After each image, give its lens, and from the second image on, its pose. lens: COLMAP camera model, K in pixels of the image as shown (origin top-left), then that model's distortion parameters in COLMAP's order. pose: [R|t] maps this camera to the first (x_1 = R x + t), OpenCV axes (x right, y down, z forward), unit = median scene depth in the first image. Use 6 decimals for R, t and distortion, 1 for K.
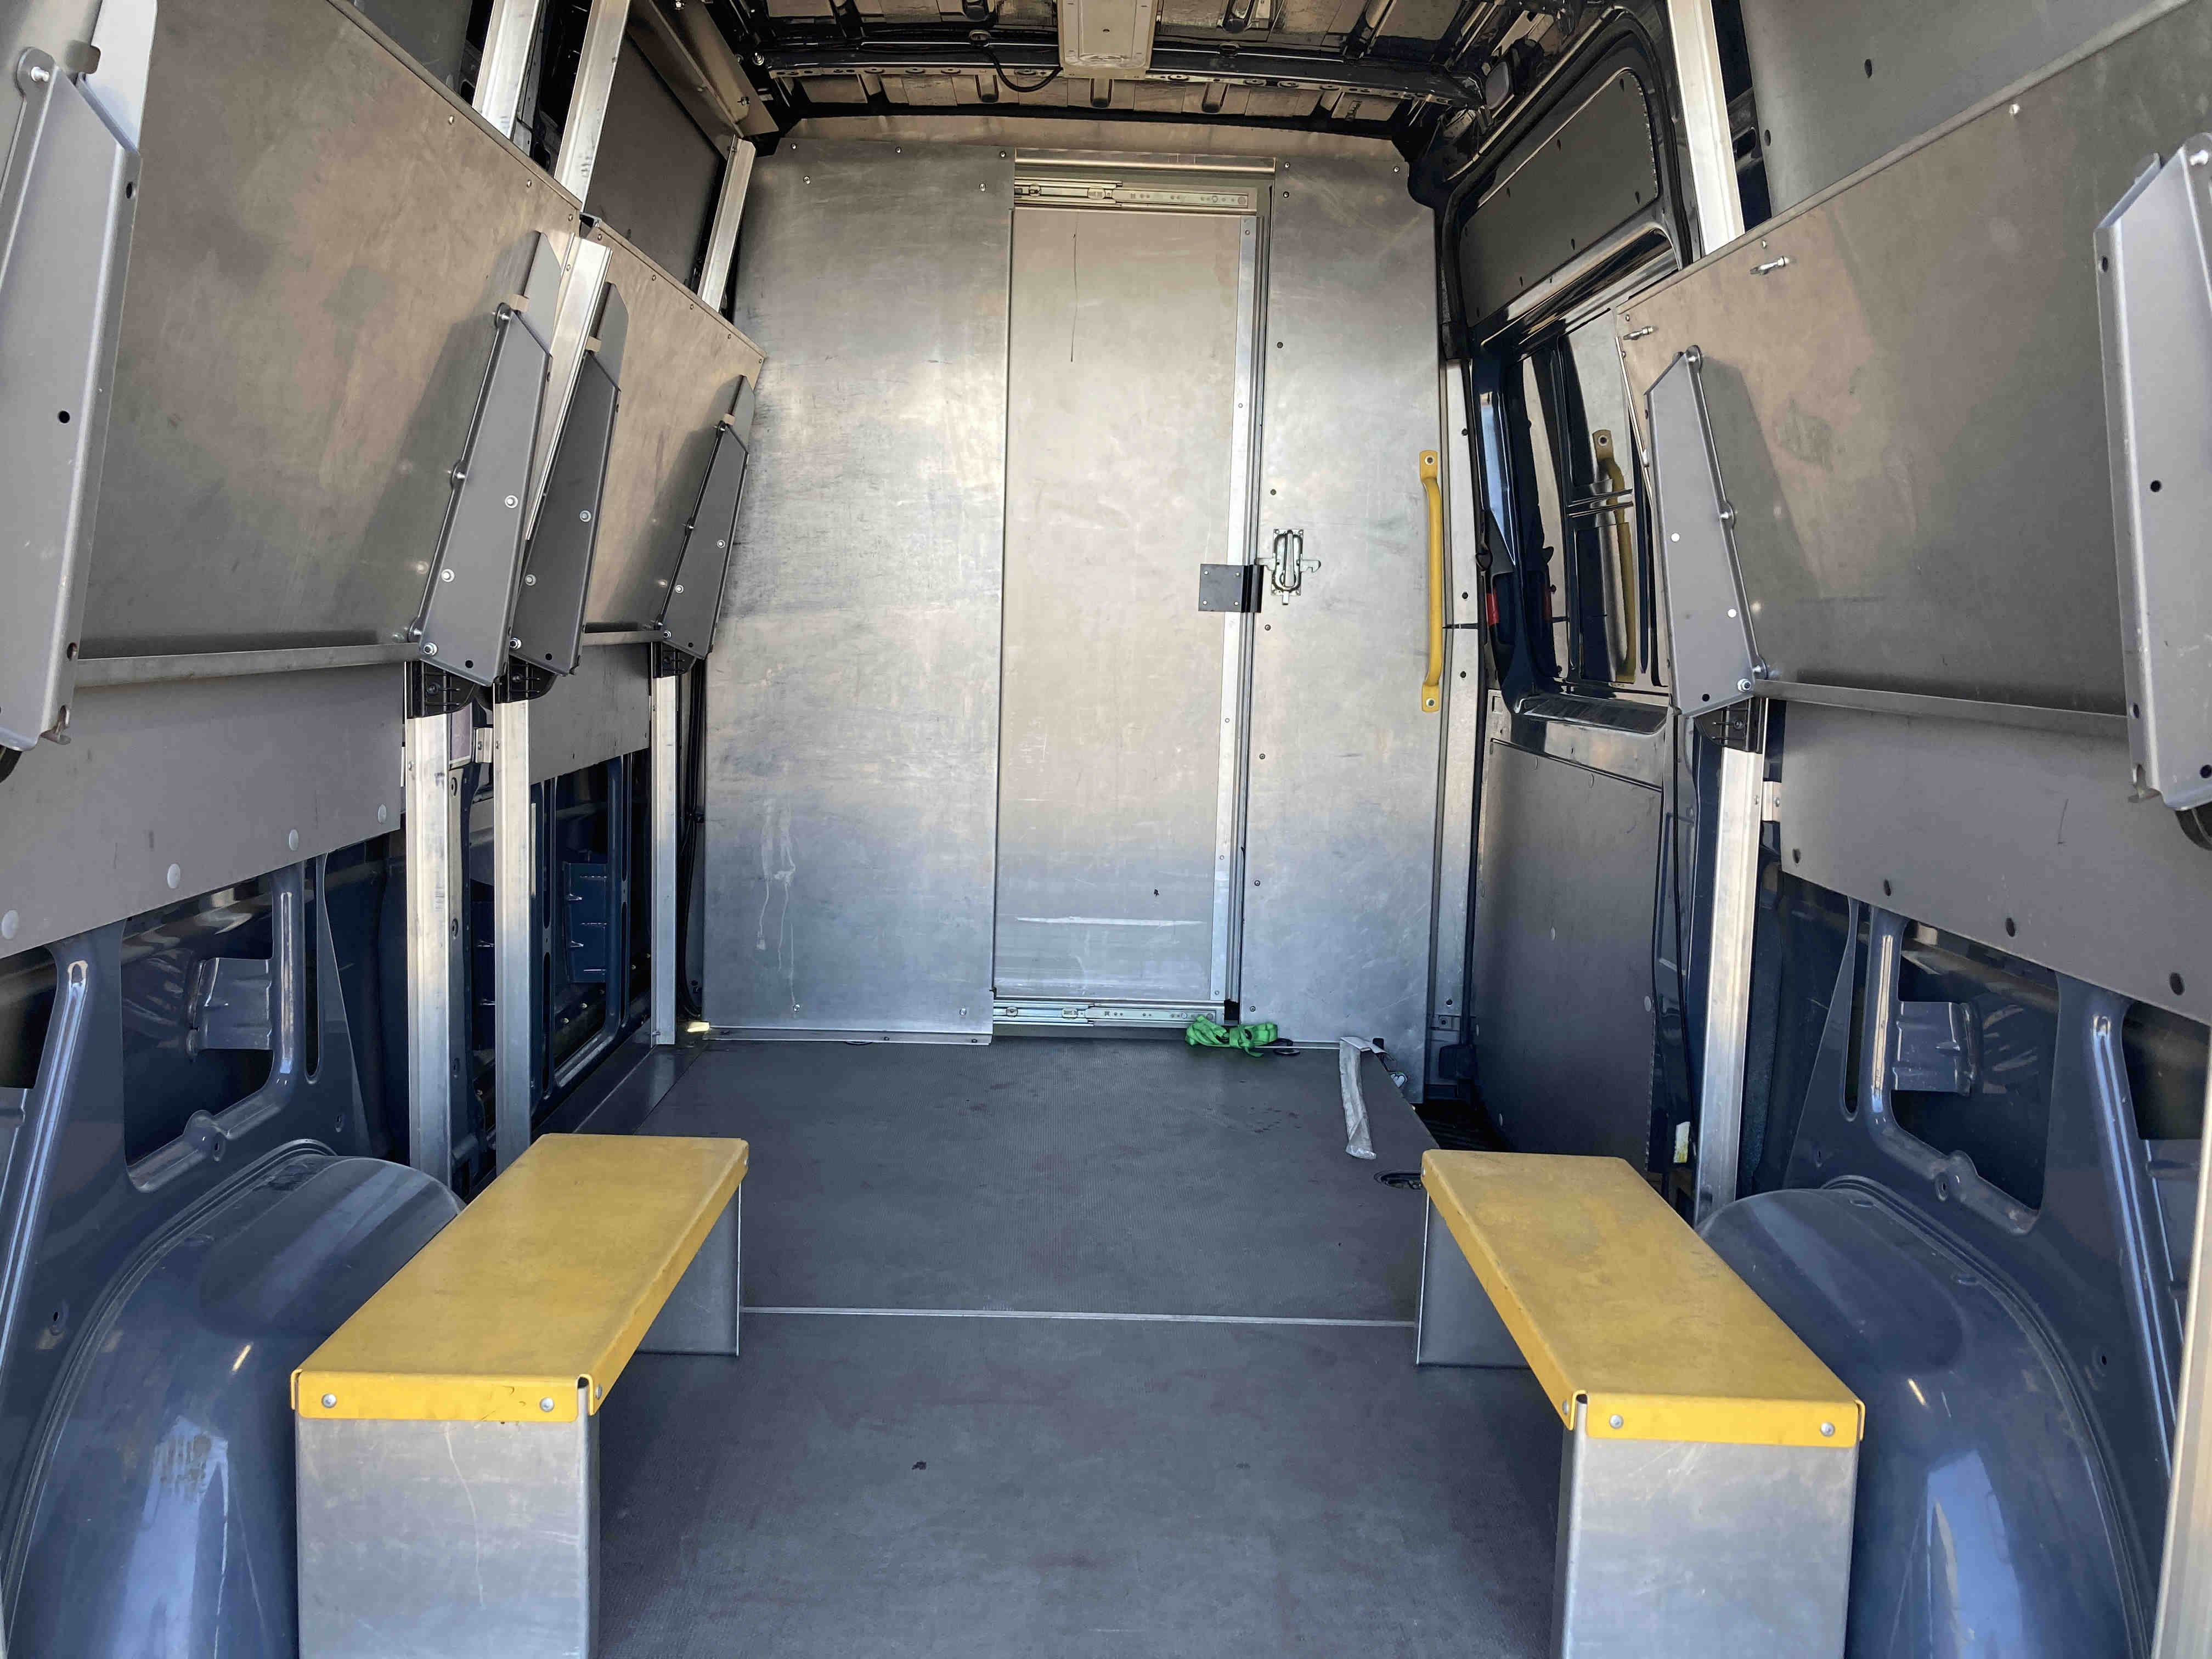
lens RADIAL K [[1813.6, 0, 1102.8], [0, 1813.6, 832.9], [0, 0, 1]] dist [0.040046, -0.028386]
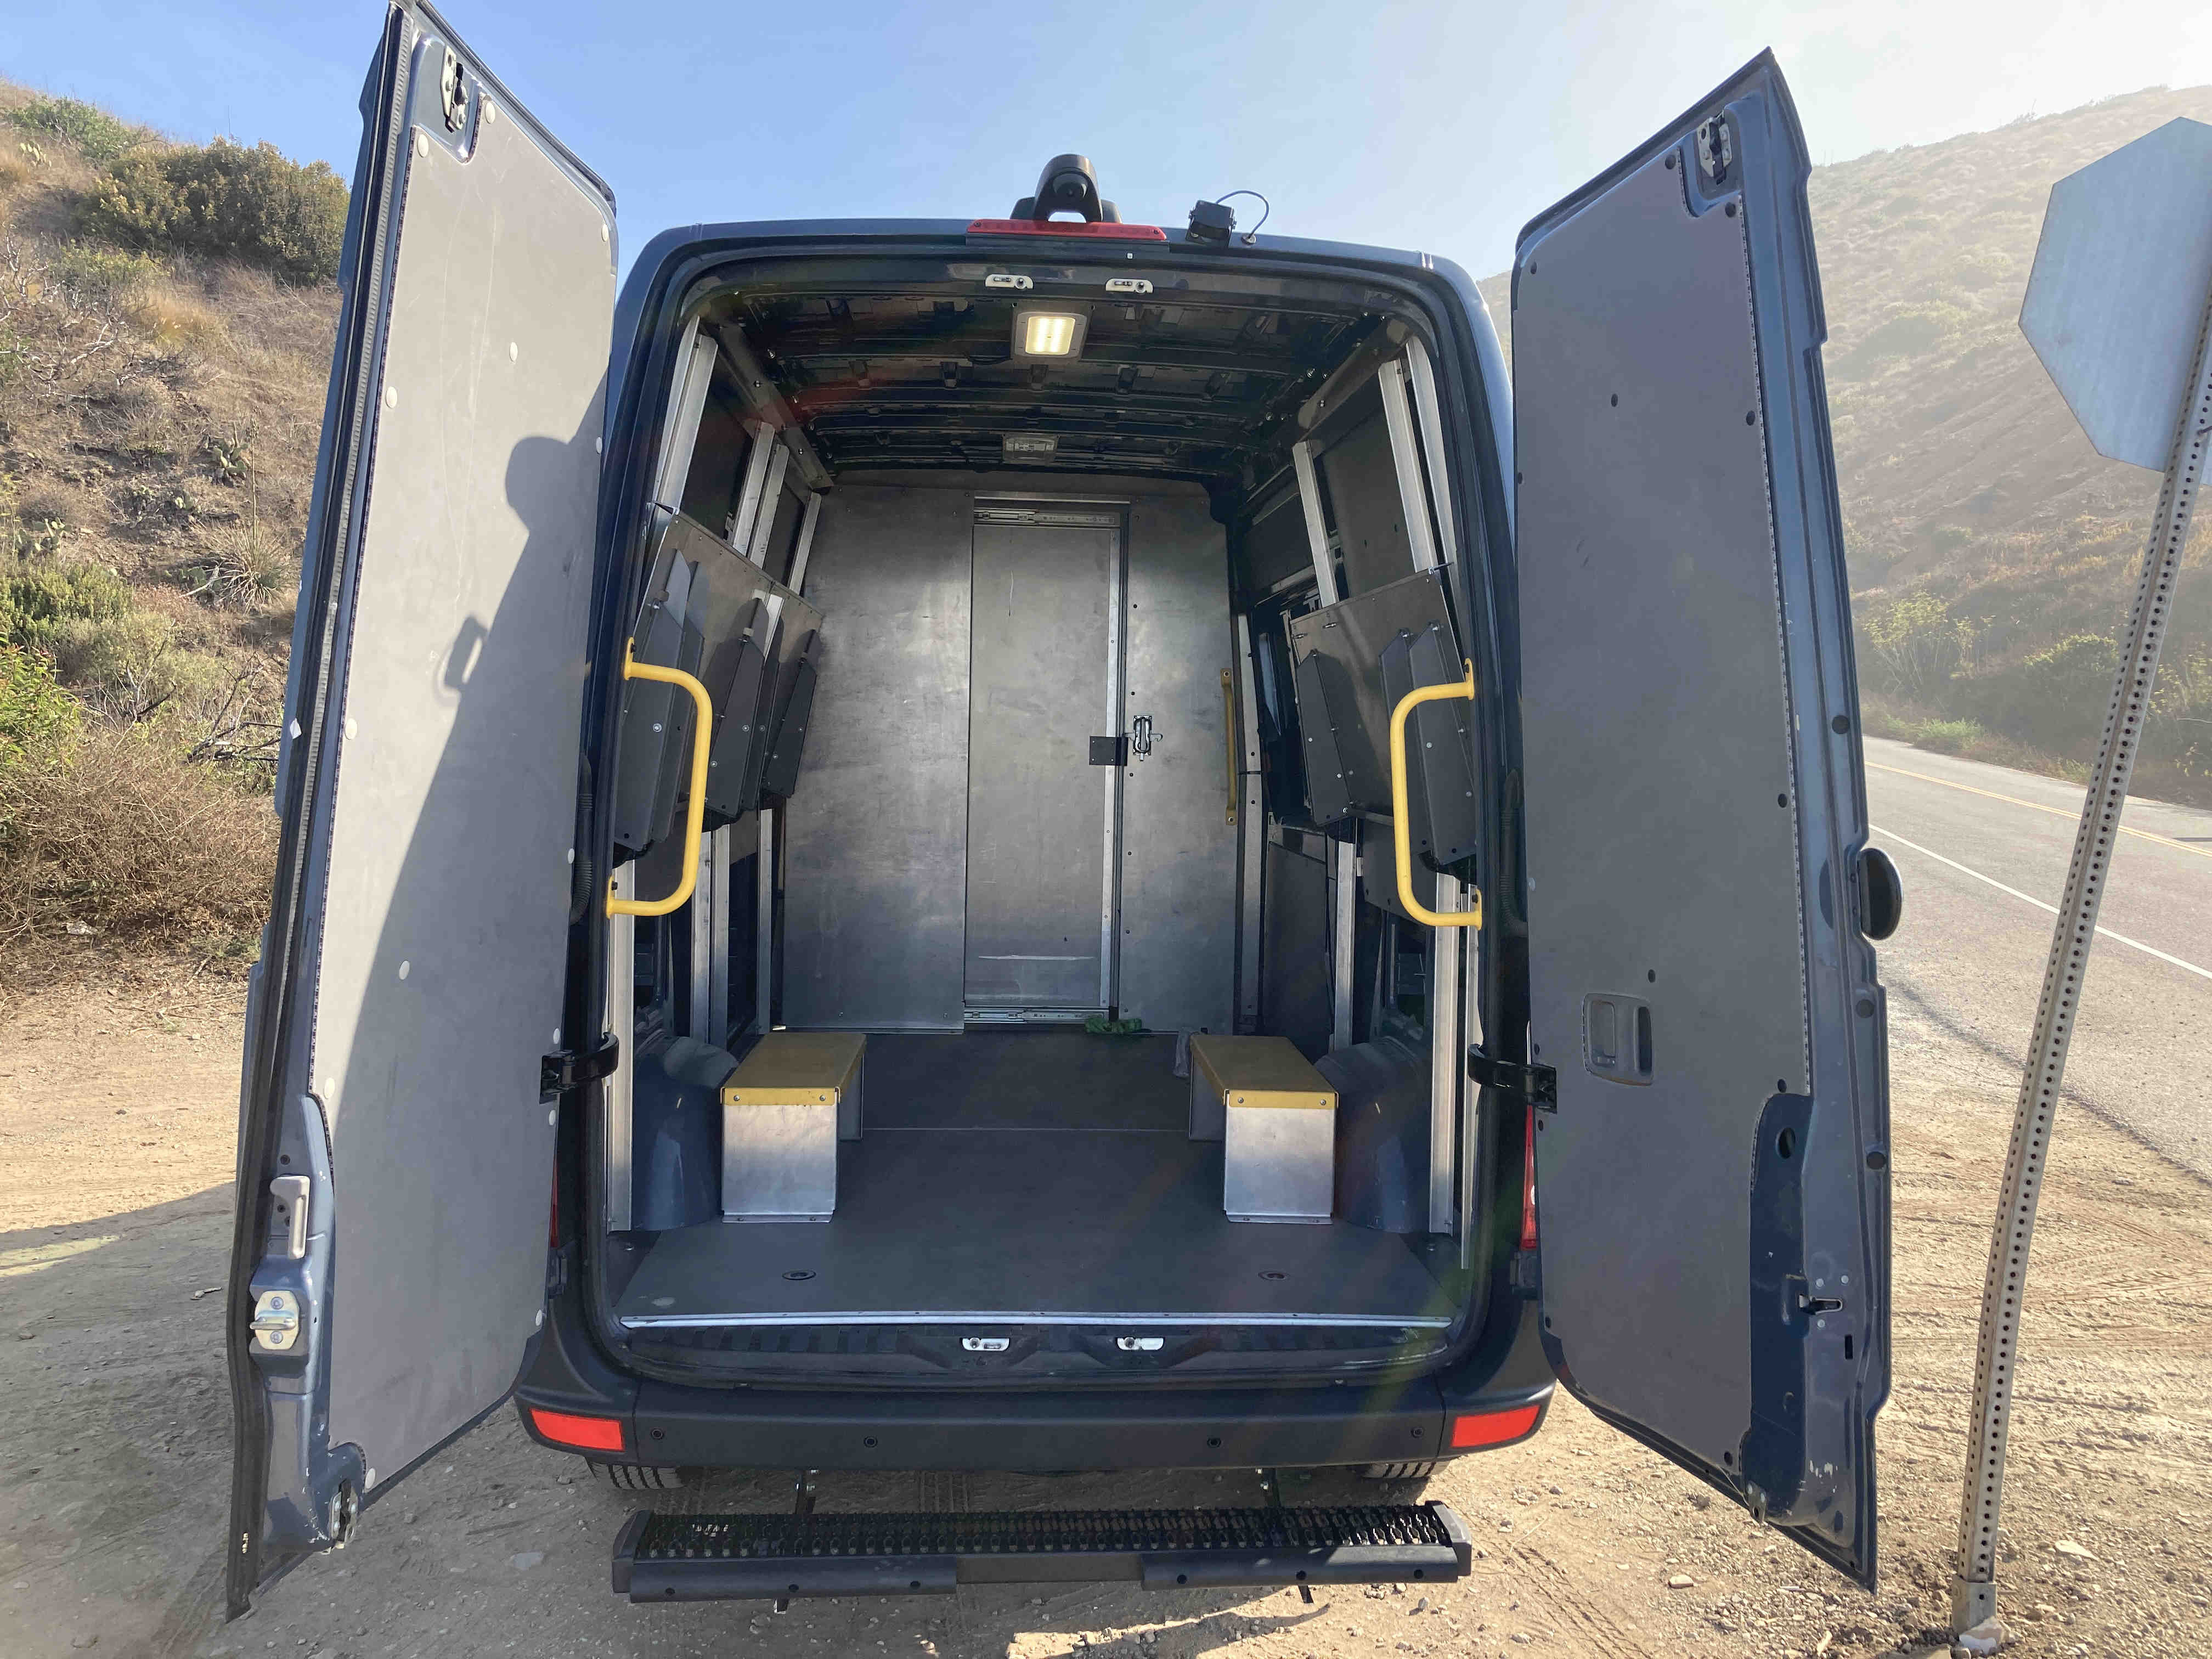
lens RADIAL K [[1813.6, 0, 1096.8], [0, 1813.6, 867.8], [0, 0, 1]] dist [0.040046, -0.028386]
pose [[0.999142, -0.011228, 0.039869, -0.006145], [0.013033, 0.998888, -0.045299, 0.043894], [-0.039316, 0.045780, 0.998178, -0.624019]]
